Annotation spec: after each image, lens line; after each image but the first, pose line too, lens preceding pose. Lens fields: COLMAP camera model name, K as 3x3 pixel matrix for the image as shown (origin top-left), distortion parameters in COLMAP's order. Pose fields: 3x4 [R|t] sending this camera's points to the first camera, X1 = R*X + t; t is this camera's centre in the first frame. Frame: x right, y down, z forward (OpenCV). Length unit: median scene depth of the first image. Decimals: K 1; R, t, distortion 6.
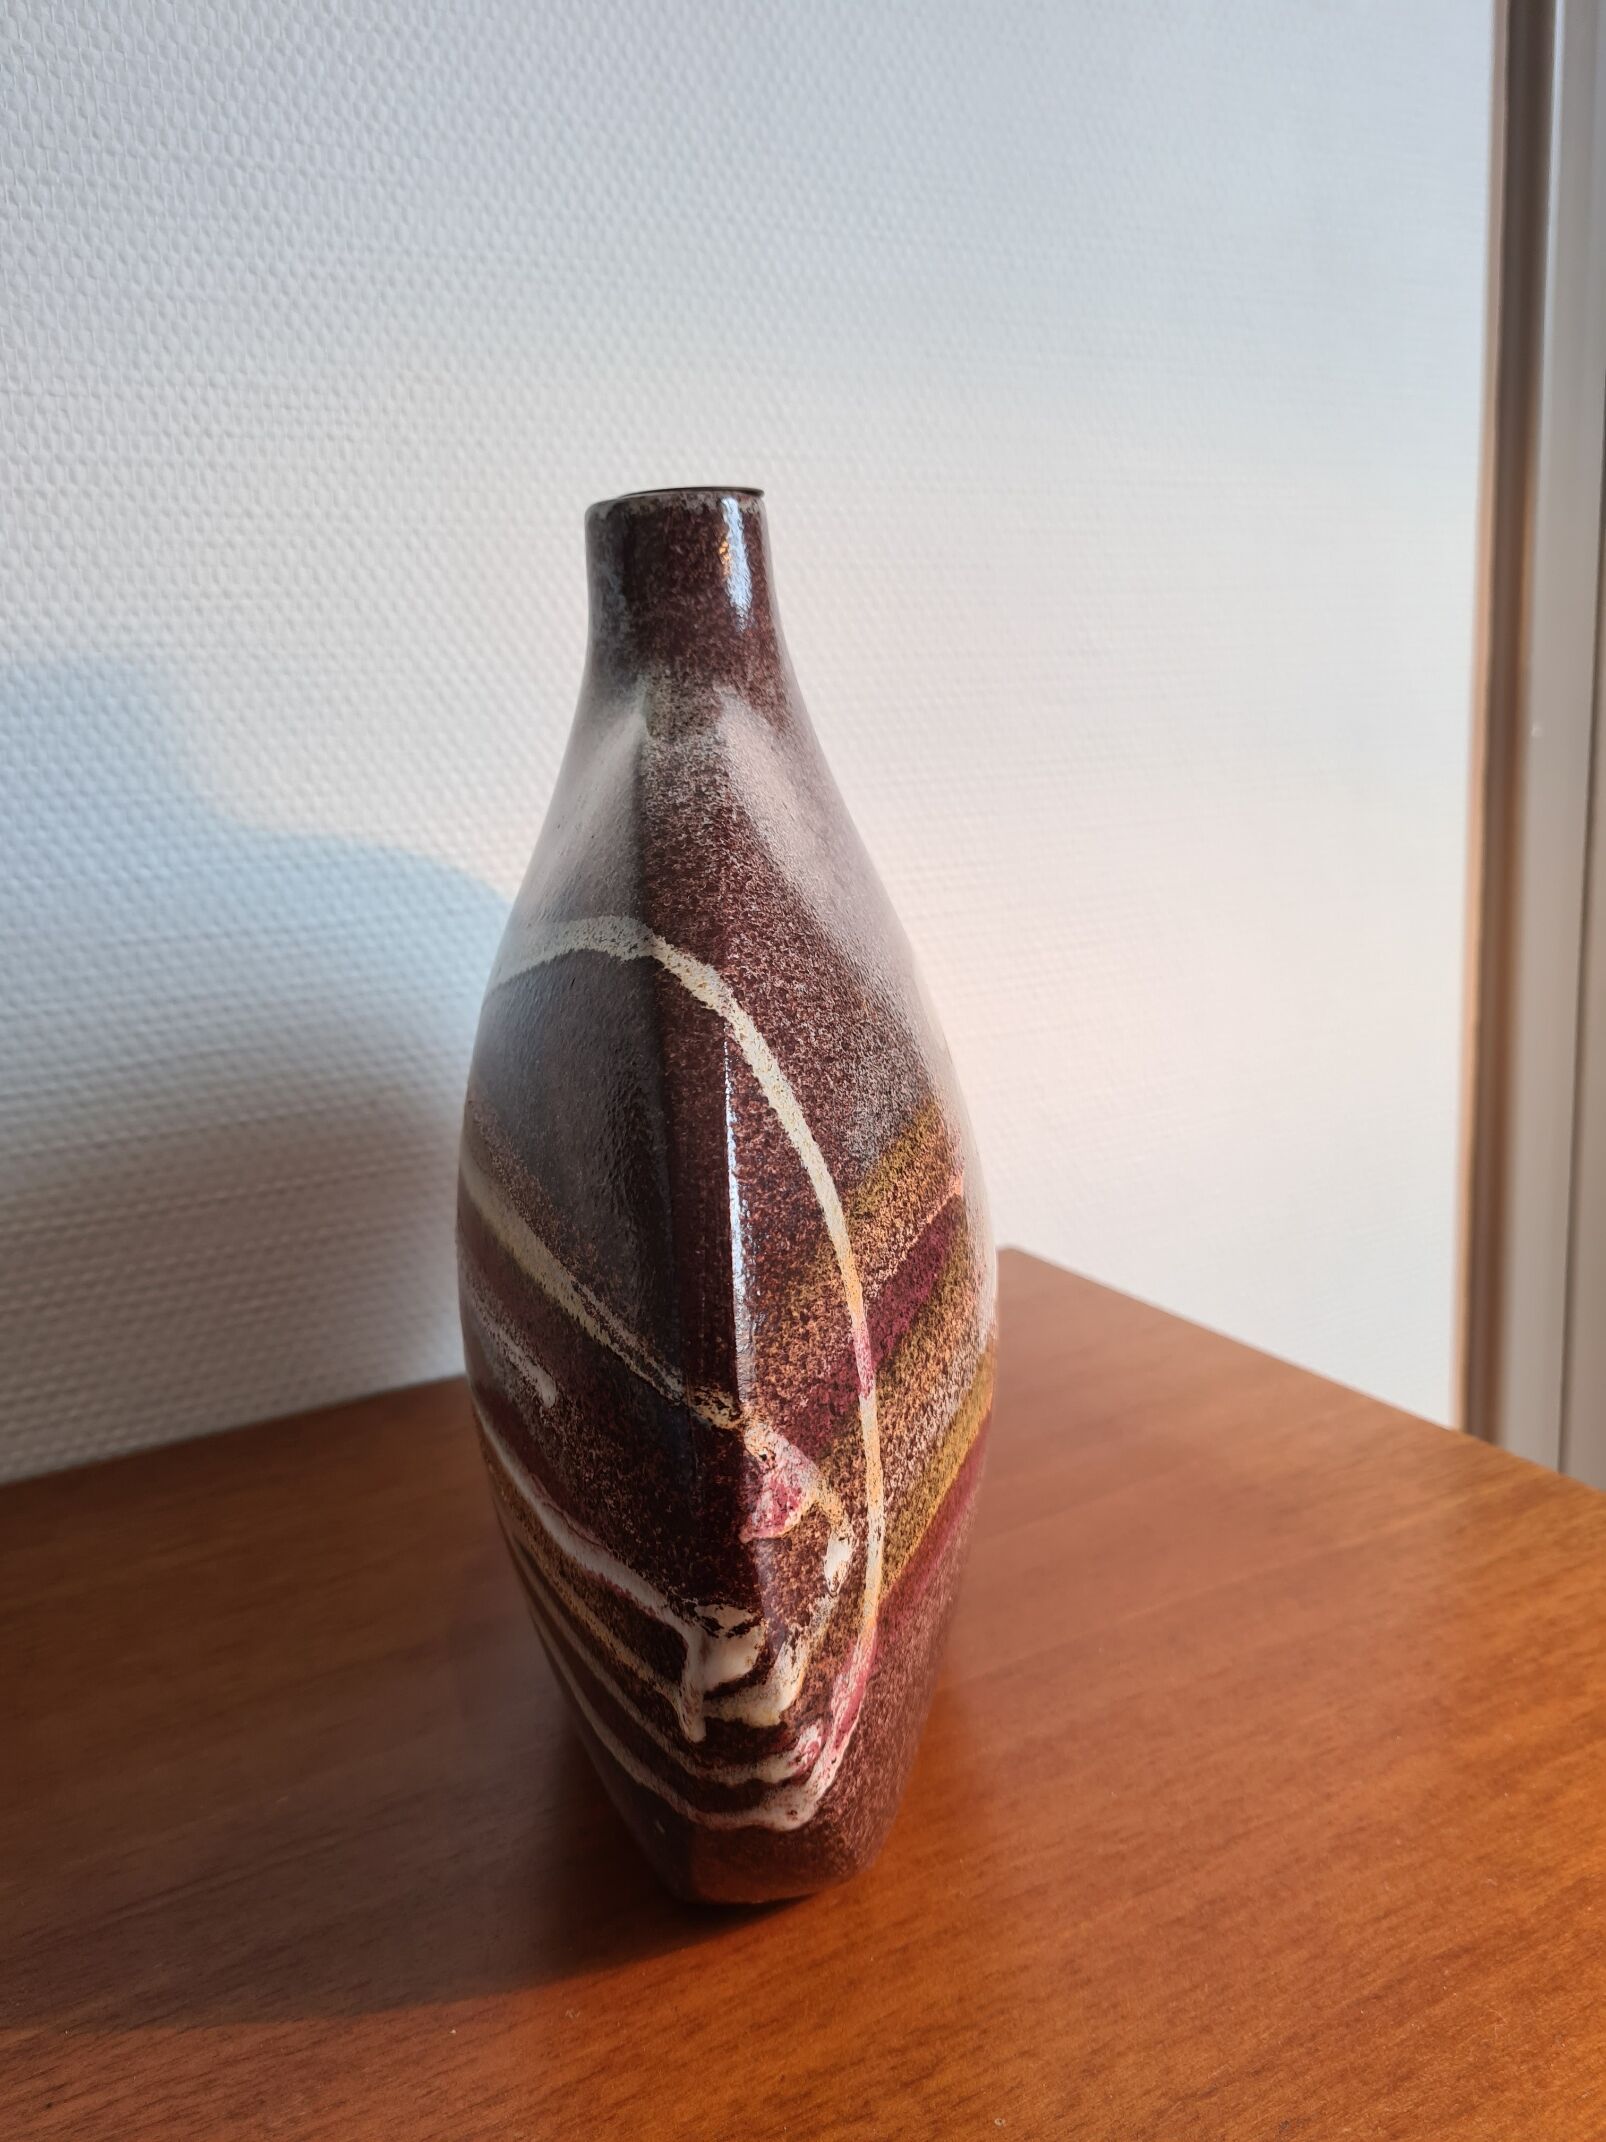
lens RADIAL K [[1684.4, 0, 814.5], [0, 1684.4, 1067.7], [0, 0, 1]] dist [0.004193, -0.022373]
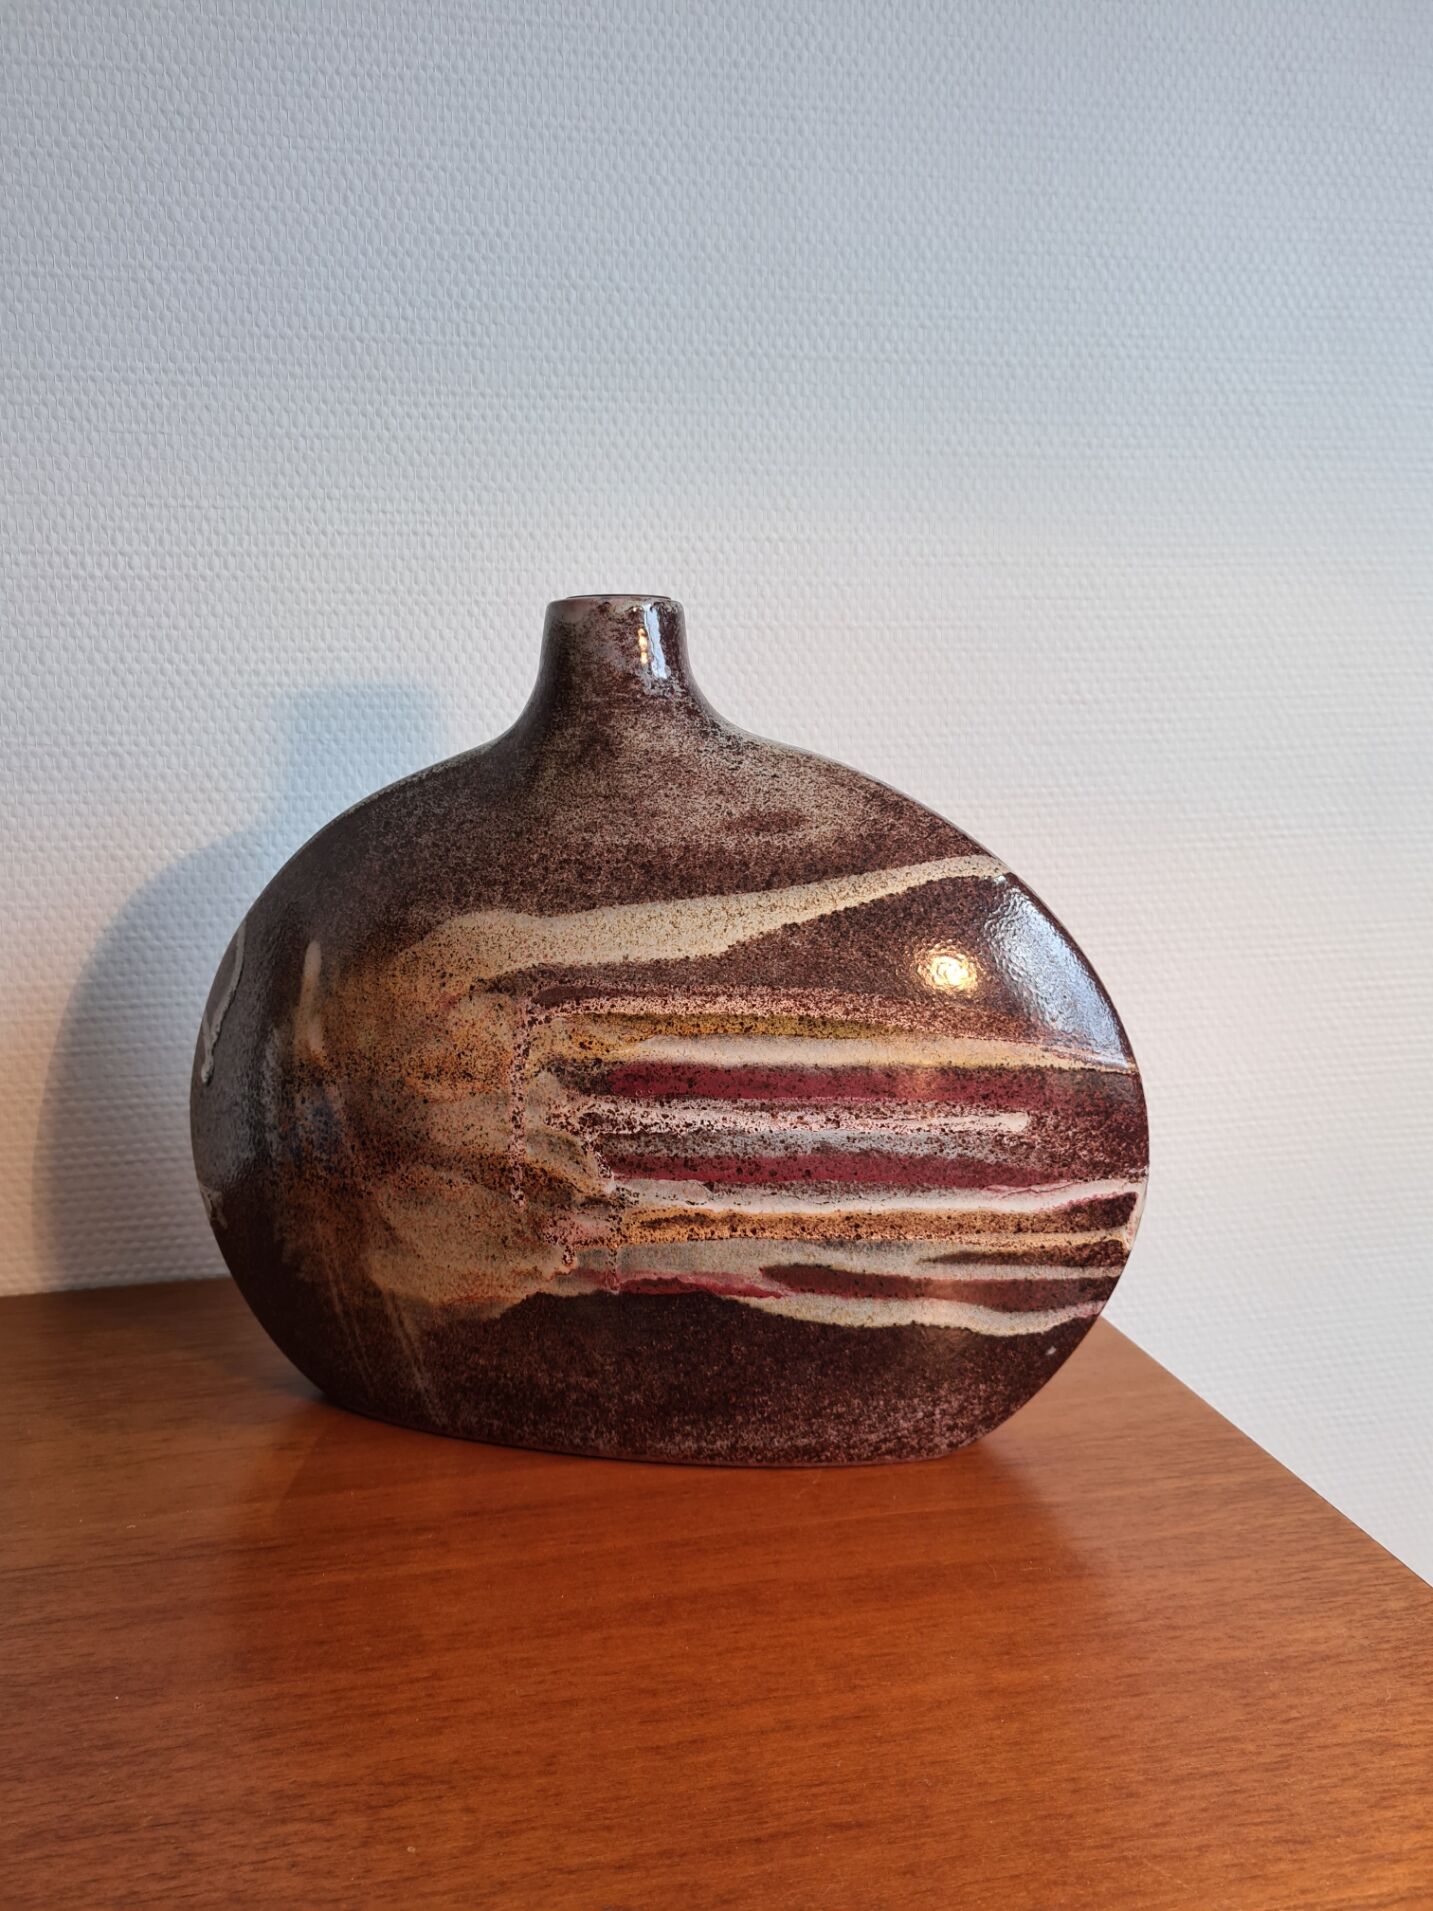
lens RADIAL K [[1502.8, 0, 713.3], [0, 1502.8, 953.3], [0, 0, 1]] dist [0.004193, -0.022373]
pose [[0.949498, 0.074834, -0.304718, 0.324301], [-0.091951, 0.994869, -0.042193, -0.015008], [0.299997, 0.068081, 0.951508, -0.038474]]
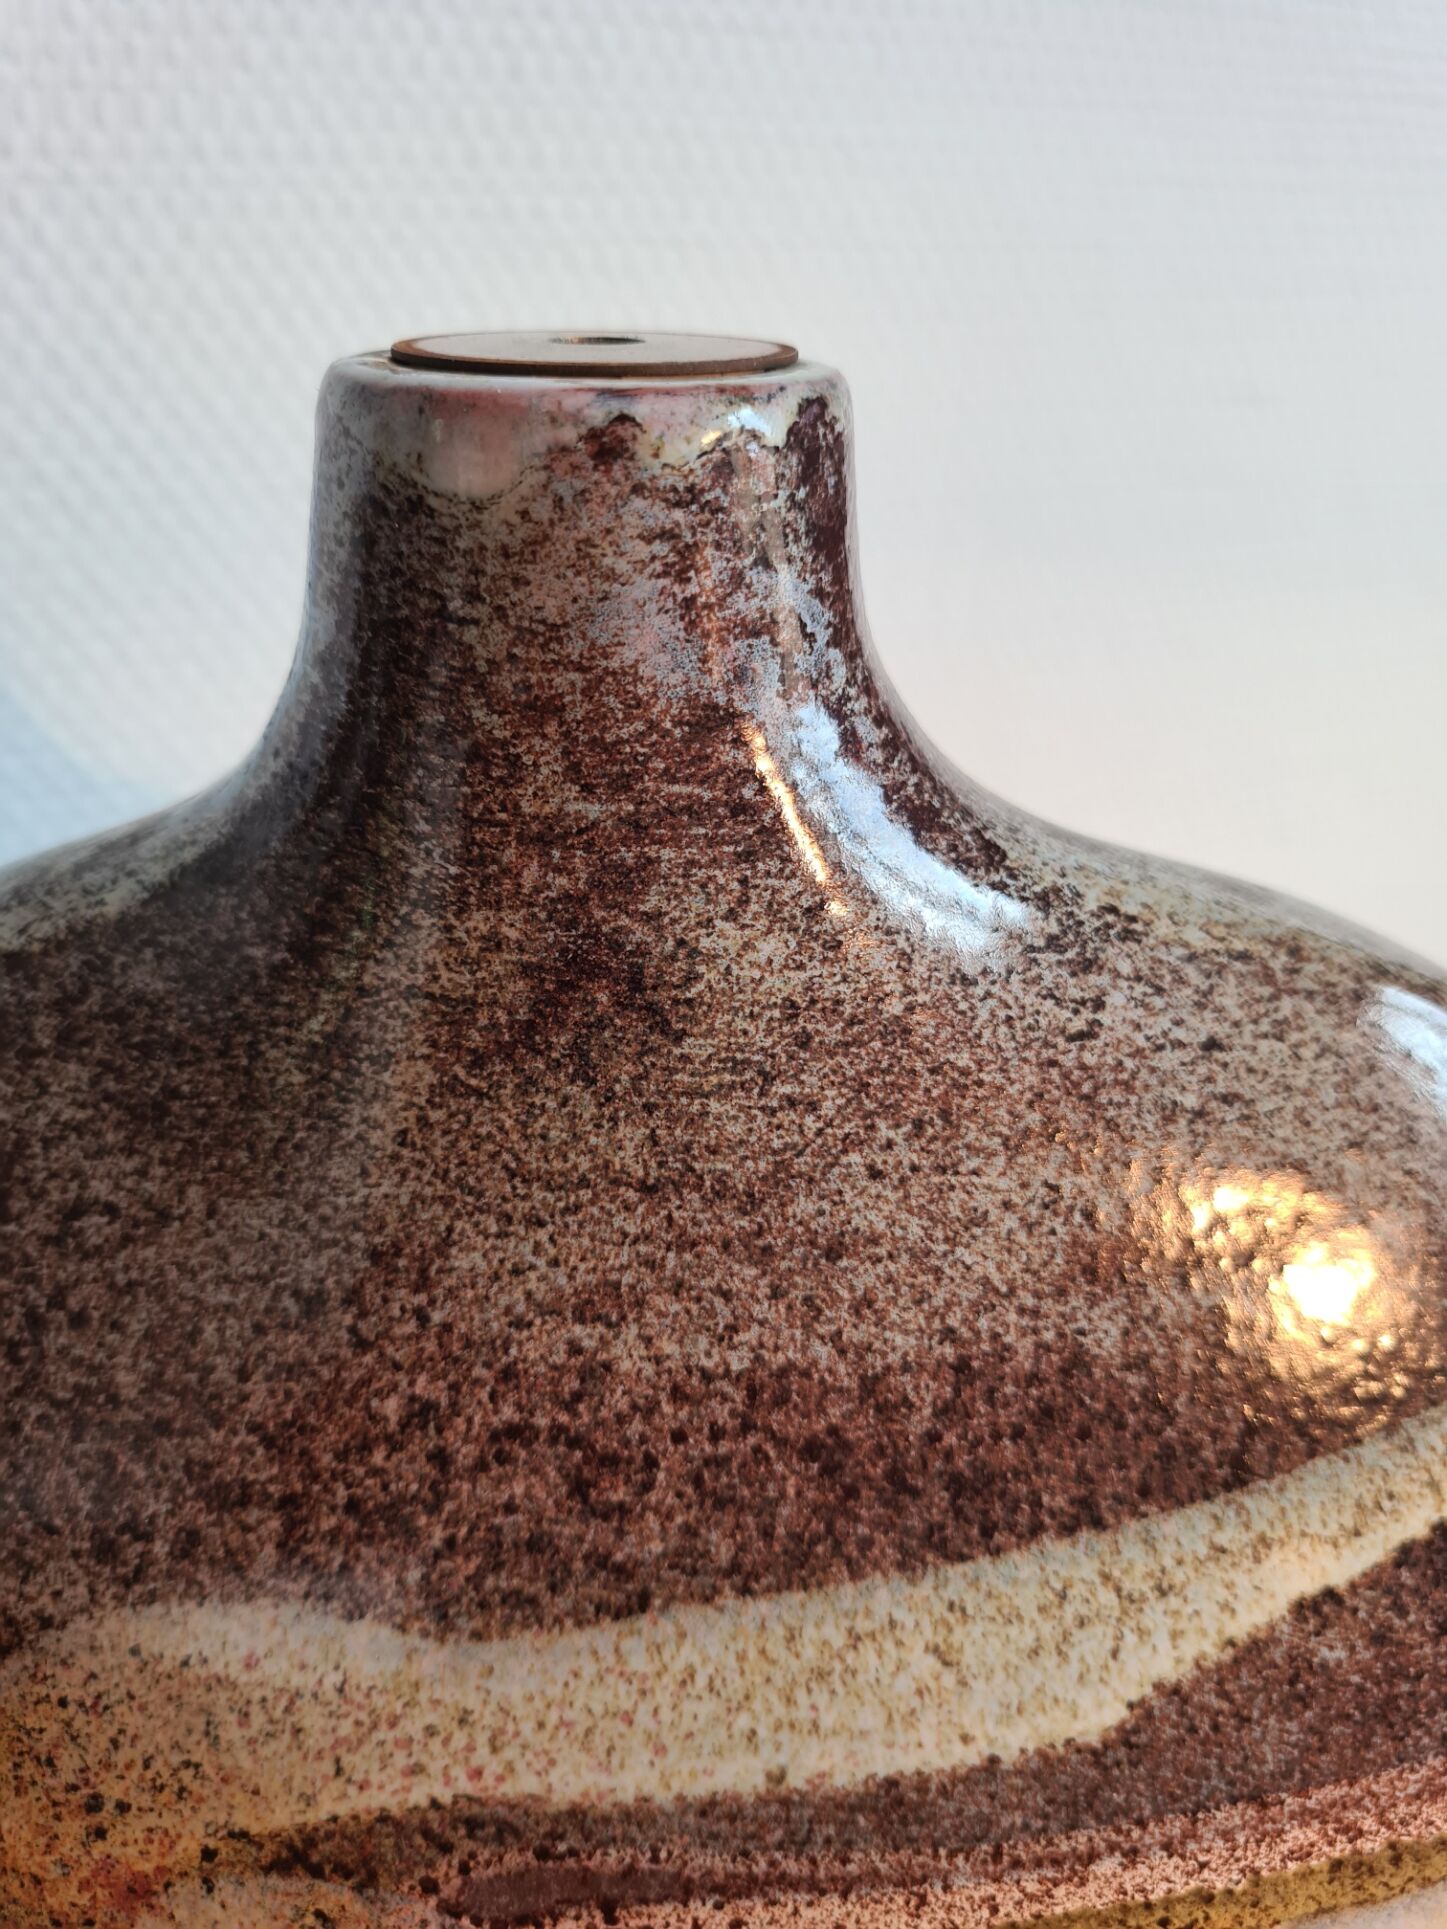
lens RADIAL K [[1530.3, 0, 709.3], [0, 1530.3, 948.0], [0, 0, 1]] dist [-0.010111, -0.010383]
pose [[0.996168, 0.078790, -0.037975, 0.013498], [-0.067394, 0.968204, 0.240912, -0.226379], [0.055749, -0.237430, 0.969804, 0.536319]]
